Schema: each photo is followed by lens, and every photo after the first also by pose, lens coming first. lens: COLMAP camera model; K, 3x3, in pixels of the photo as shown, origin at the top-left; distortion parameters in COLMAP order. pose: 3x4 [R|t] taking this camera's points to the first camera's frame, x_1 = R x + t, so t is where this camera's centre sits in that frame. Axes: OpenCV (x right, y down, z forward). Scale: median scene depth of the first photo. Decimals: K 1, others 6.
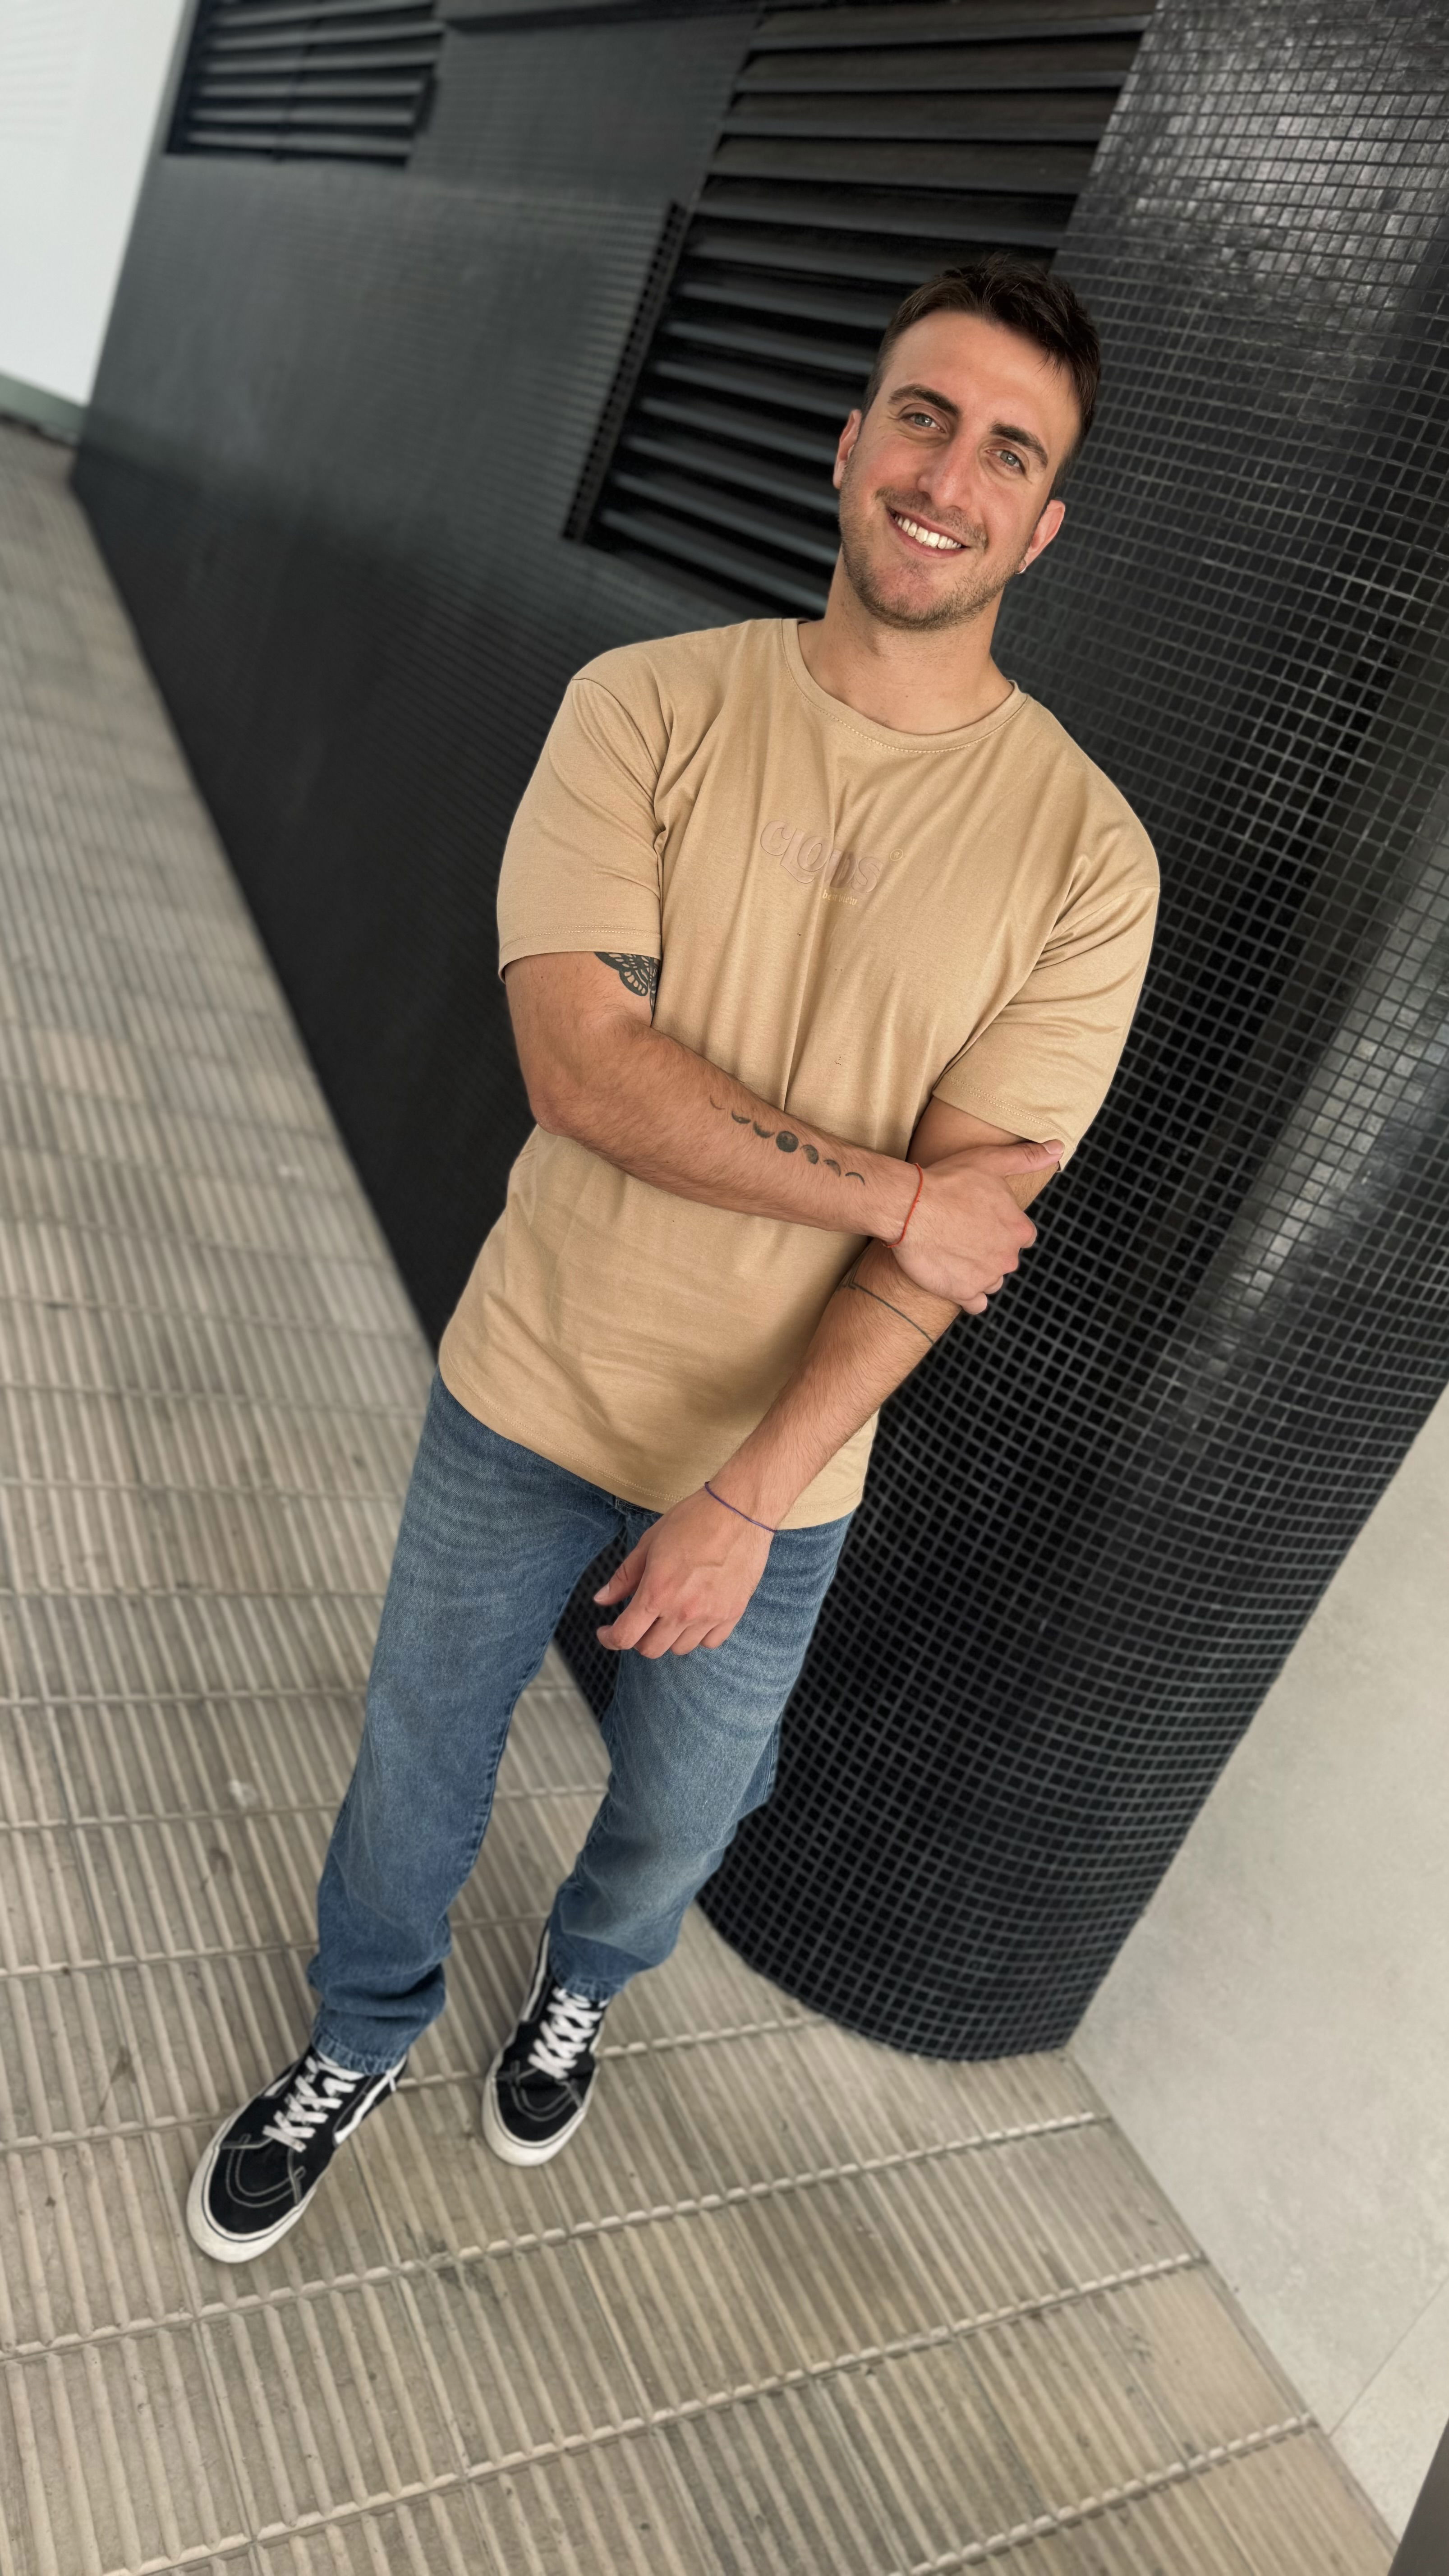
lens RADIAL K [[1801.3, 0, 683.5], [0, 1801.3, 1288.0], [0, 0, 1]] dist [0.030341, -0.060550]
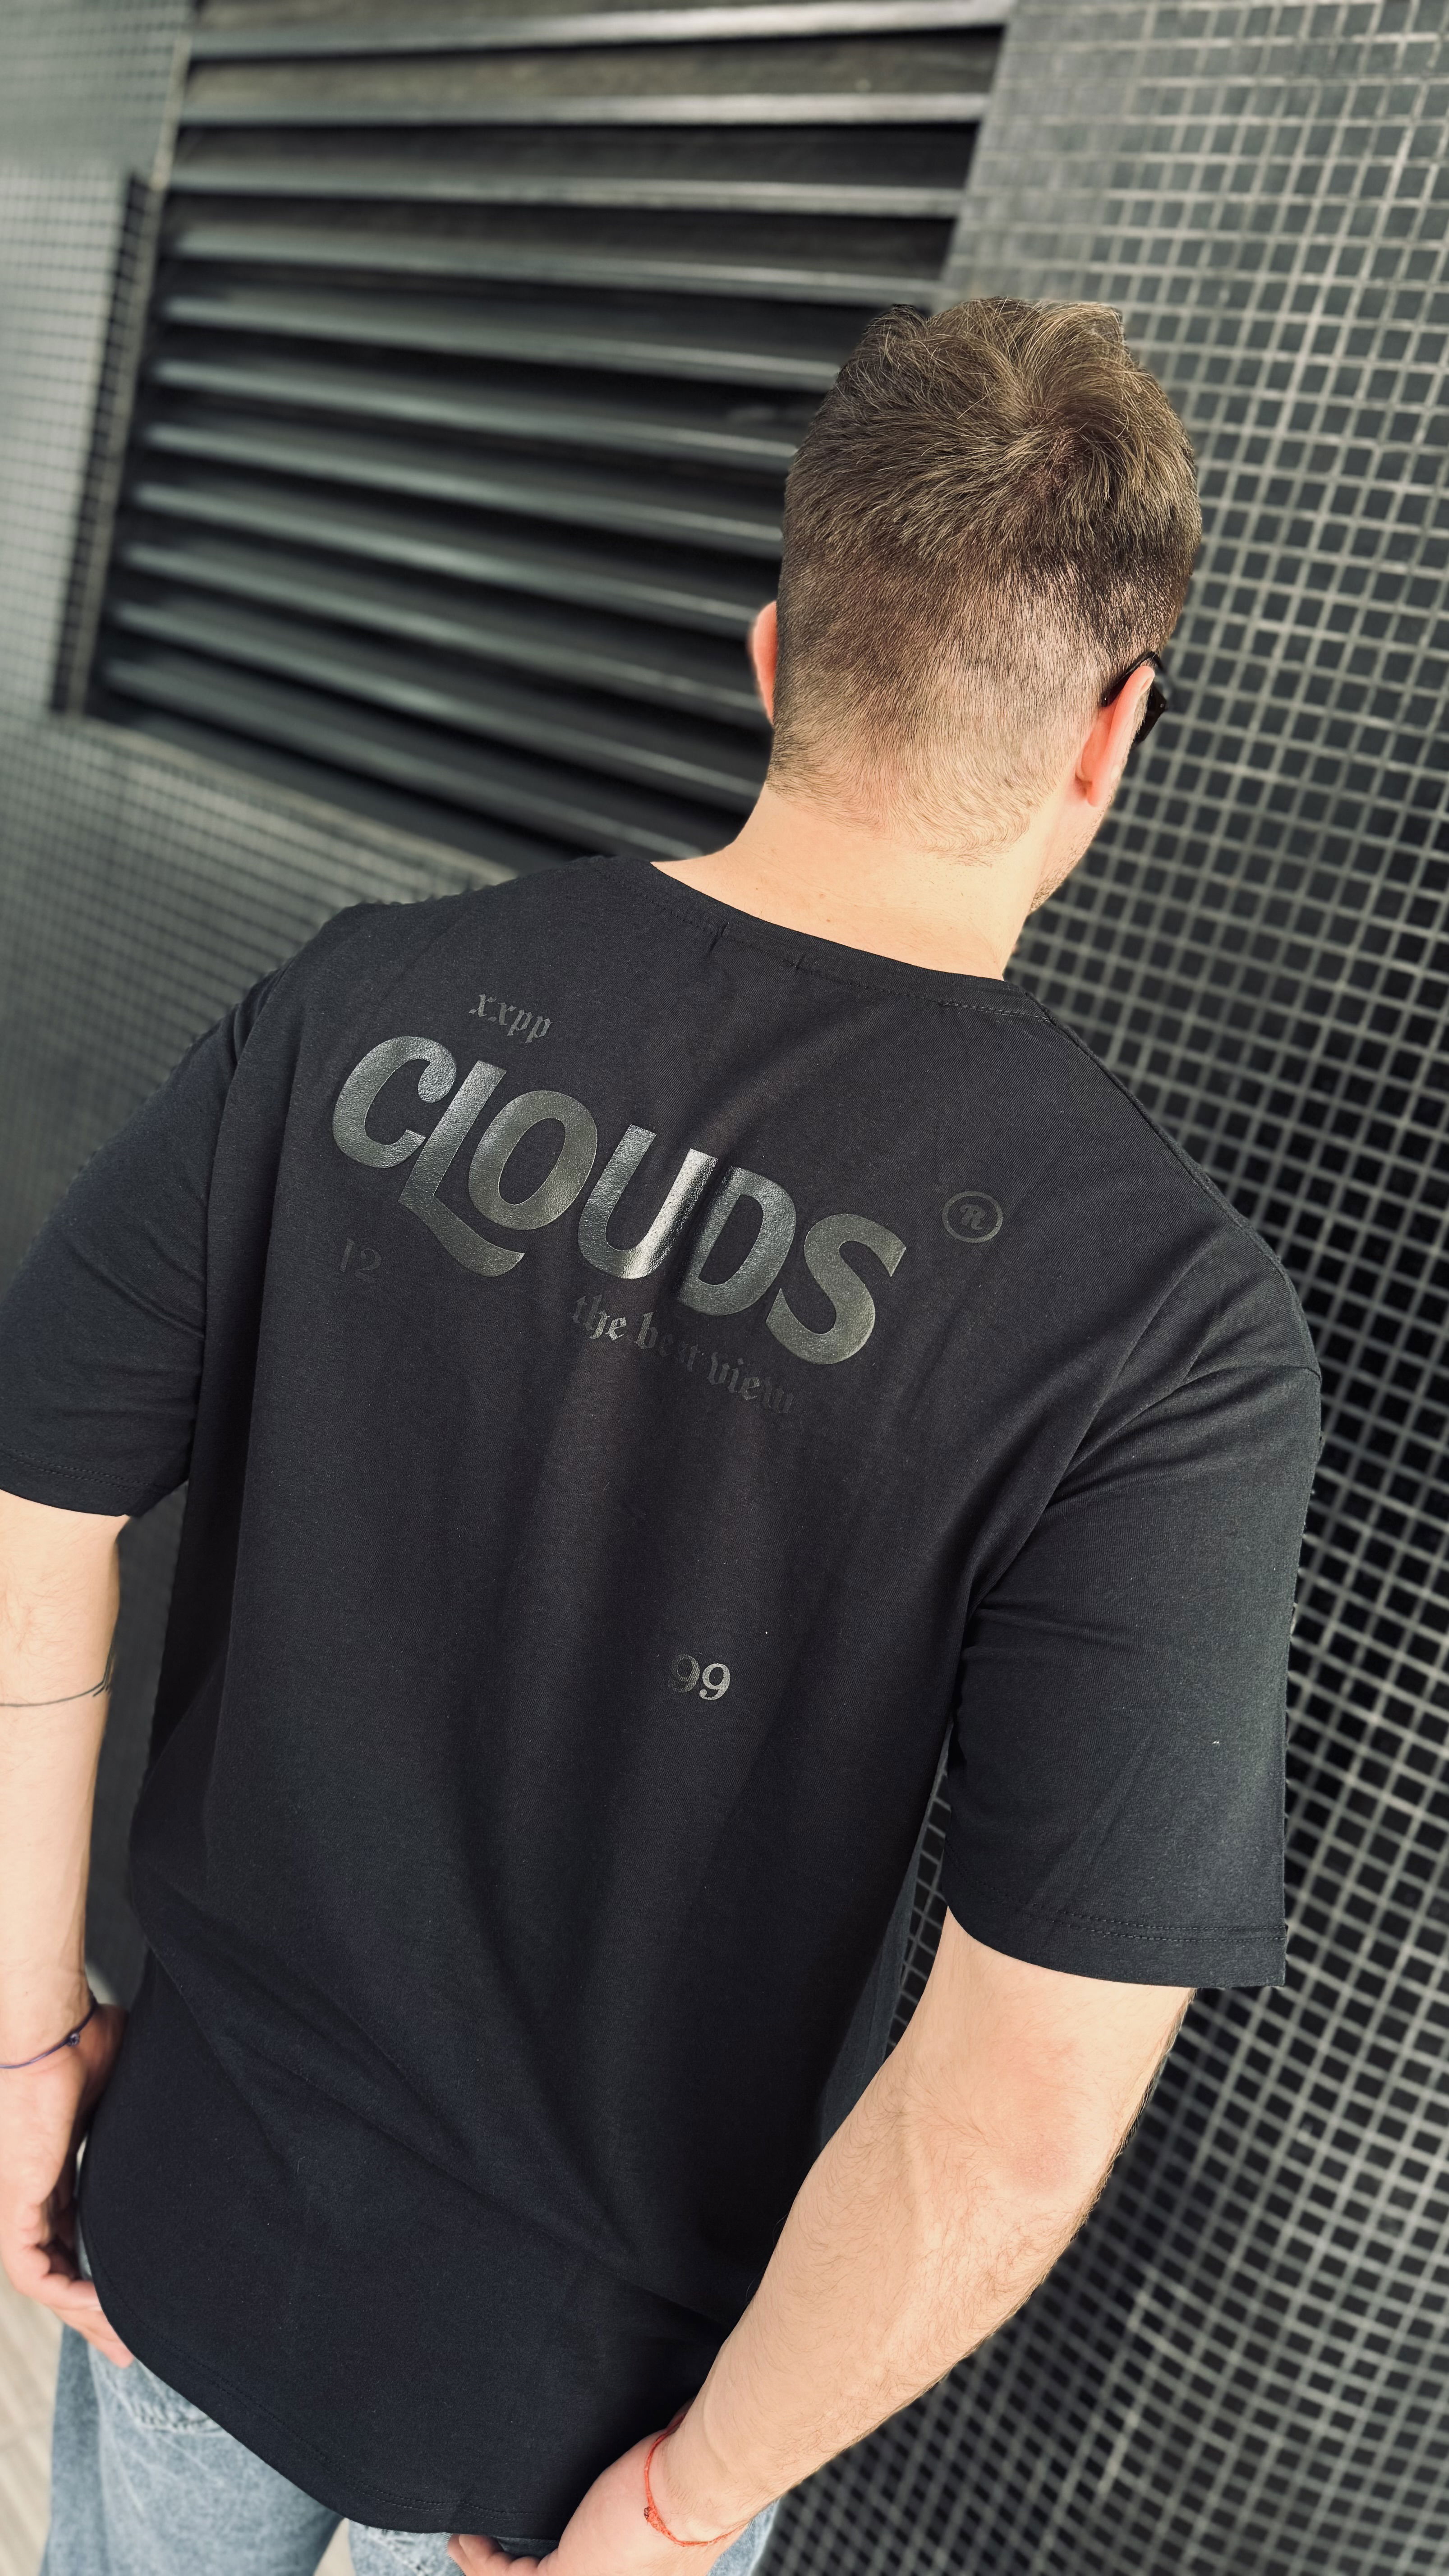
lens RADIAL K [[1801.3, 0, 650.6], [0, 1801.3, 1249.8], [0, 0, 1]] dist [0.030341, -0.060550]
pose [[0.940891, -0.208084, 0.267253, -0.111321], [0.206416, 0.977851, 0.034649, -0.306414], [-0.268544, 0.022565, 0.963003, 0.498028]]
